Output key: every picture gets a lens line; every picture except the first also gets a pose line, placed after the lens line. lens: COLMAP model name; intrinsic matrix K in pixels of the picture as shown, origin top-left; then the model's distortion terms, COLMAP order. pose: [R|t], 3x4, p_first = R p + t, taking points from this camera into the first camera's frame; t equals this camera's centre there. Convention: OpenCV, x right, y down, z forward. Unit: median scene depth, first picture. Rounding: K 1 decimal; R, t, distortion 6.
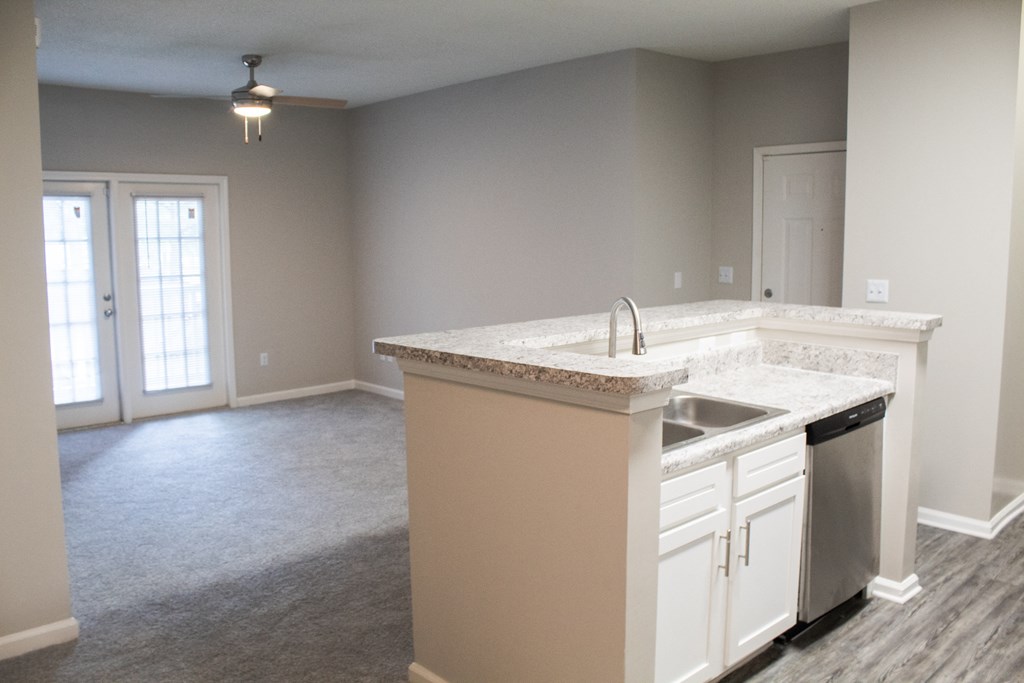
lens RADIAL K [[840.3, 0, 512.0], [0, 840.3, 341.5], [0, 0, 1]] dist [-0.005288, -0.003565]
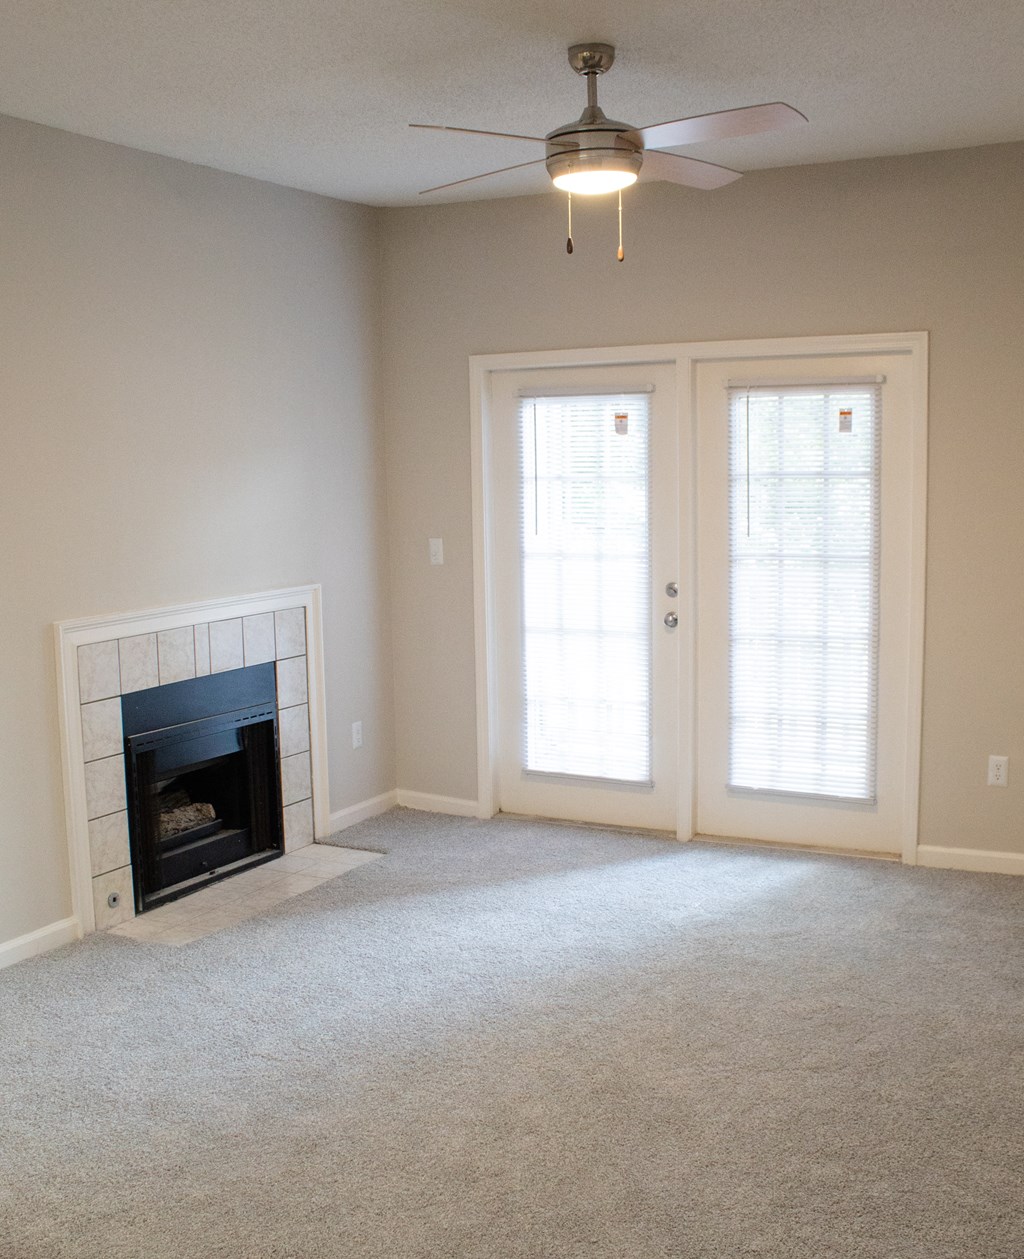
lens RADIAL K [[1397.1, 0, 512.0], [0, 1397.1, 629.5], [0, 0, 1]] dist [-0.153807, 0.008208]
pose [[0.348944, 0.115938, -0.929944, 0.270974], [-0.110389, 0.990495, 0.082066, -0.086411], [0.930620, 0.074019, 0.358425, 0.605847]]
